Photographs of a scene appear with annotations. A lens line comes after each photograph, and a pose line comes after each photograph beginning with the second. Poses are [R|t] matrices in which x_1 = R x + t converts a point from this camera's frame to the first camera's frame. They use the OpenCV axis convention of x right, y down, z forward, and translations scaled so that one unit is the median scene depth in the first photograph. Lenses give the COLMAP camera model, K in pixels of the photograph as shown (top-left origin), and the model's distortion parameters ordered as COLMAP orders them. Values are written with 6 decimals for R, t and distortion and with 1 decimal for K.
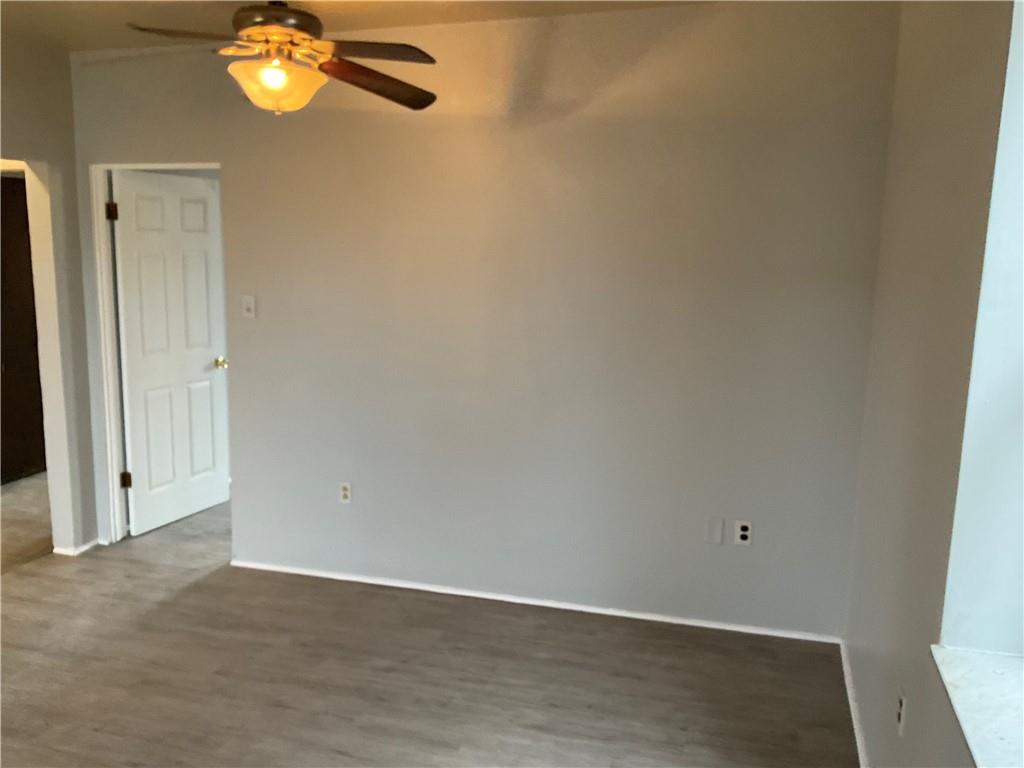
lens RADIAL K [[812.0, 0, 503.8], [0, 812.0, 379.2], [0, 0, 1]] dist [0.016359, -0.063306]
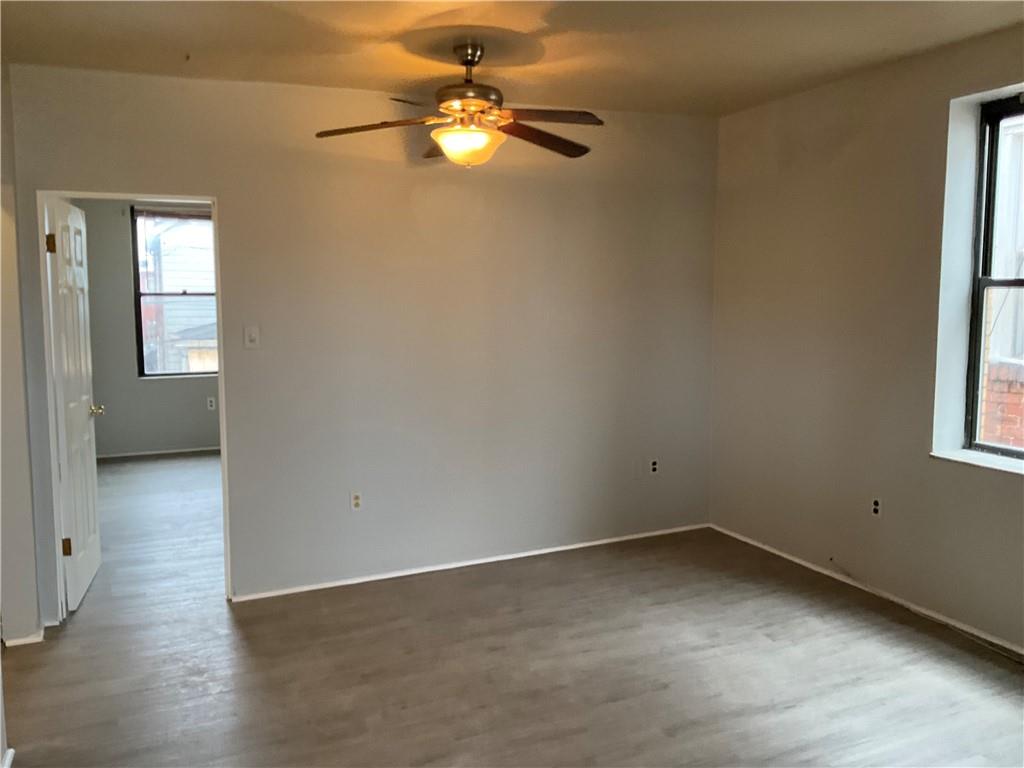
lens RADIAL K [[810.3, 0, 513.5], [0, 810.3, 384.1], [0, 0, 1]] dist [0.002518, -0.037657]
pose [[0.777812, -0.096655, 0.621021, -0.963257], [0.122394, 0.992481, 0.001174, 0.011264], [-0.616465, 0.075096, 0.783793, 0.005565]]
